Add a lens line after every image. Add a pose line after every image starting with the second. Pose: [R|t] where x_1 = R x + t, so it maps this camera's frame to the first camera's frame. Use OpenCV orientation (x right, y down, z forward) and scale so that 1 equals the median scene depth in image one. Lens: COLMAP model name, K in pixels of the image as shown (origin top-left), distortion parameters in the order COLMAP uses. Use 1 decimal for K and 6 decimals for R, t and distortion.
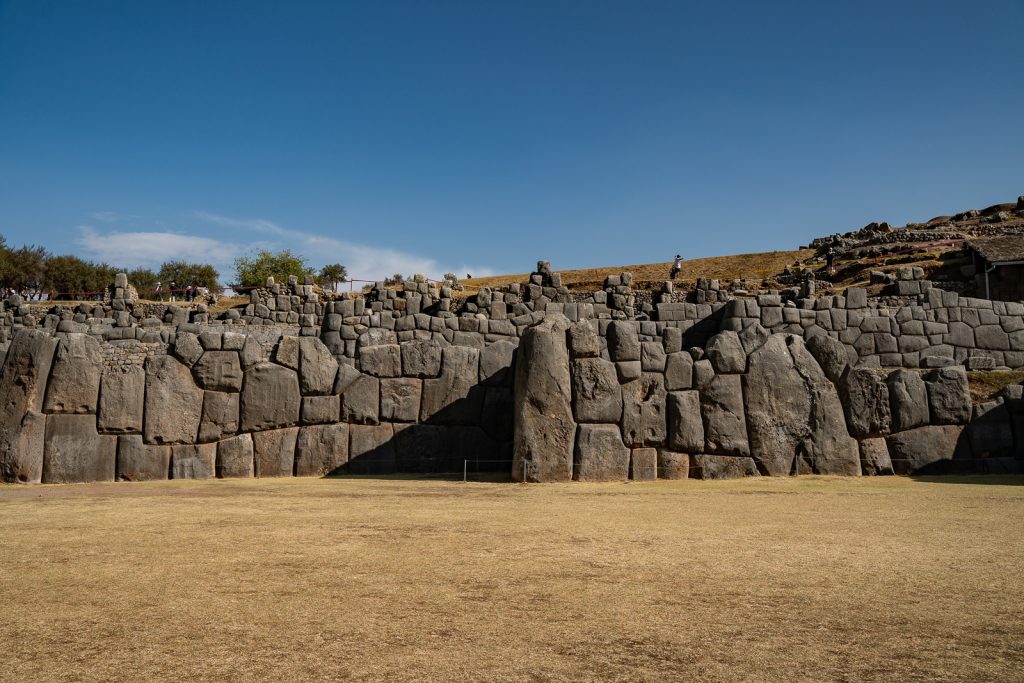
lens RADIAL K [[1217.6, 0, 512.0], [0, 1217.6, 341.5], [0, 0, 1]] dist [0.014865, 0.002033]
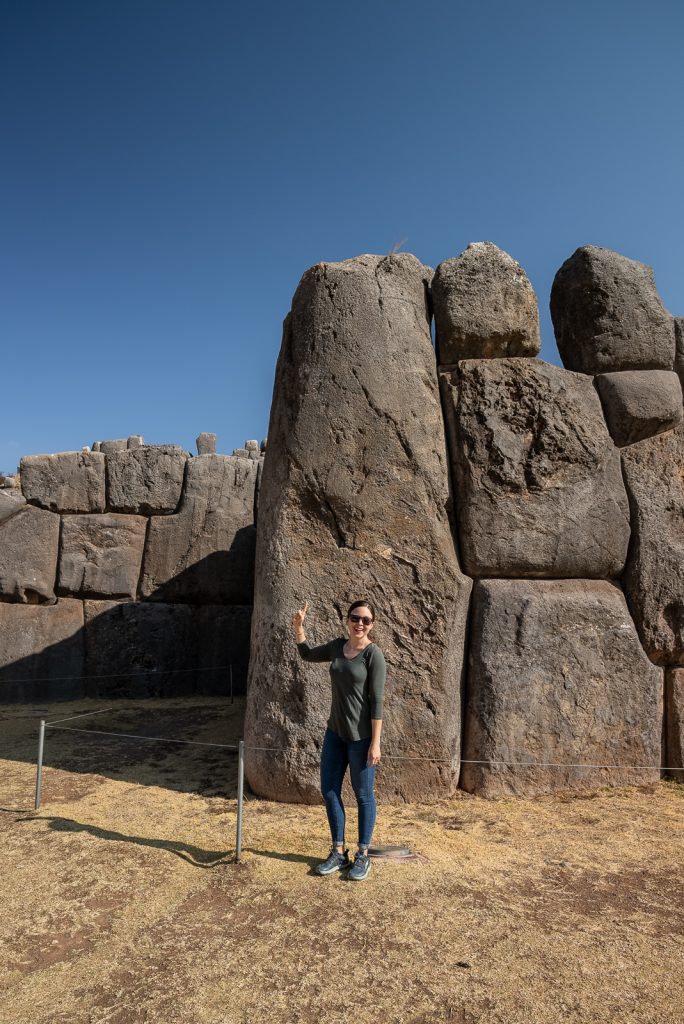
lens RADIAL K [[1217.6, 0, 342.0], [0, 1217.6, 512.0], [0, 0, 1]] dist [0.014865, 0.002033]
pose [[0.999801, -0.012902, -0.015245, 0.027528], [0.012734, 0.999858, -0.011036, 0.053209], [0.015385, 0.010840, 0.999823, 0.702290]]
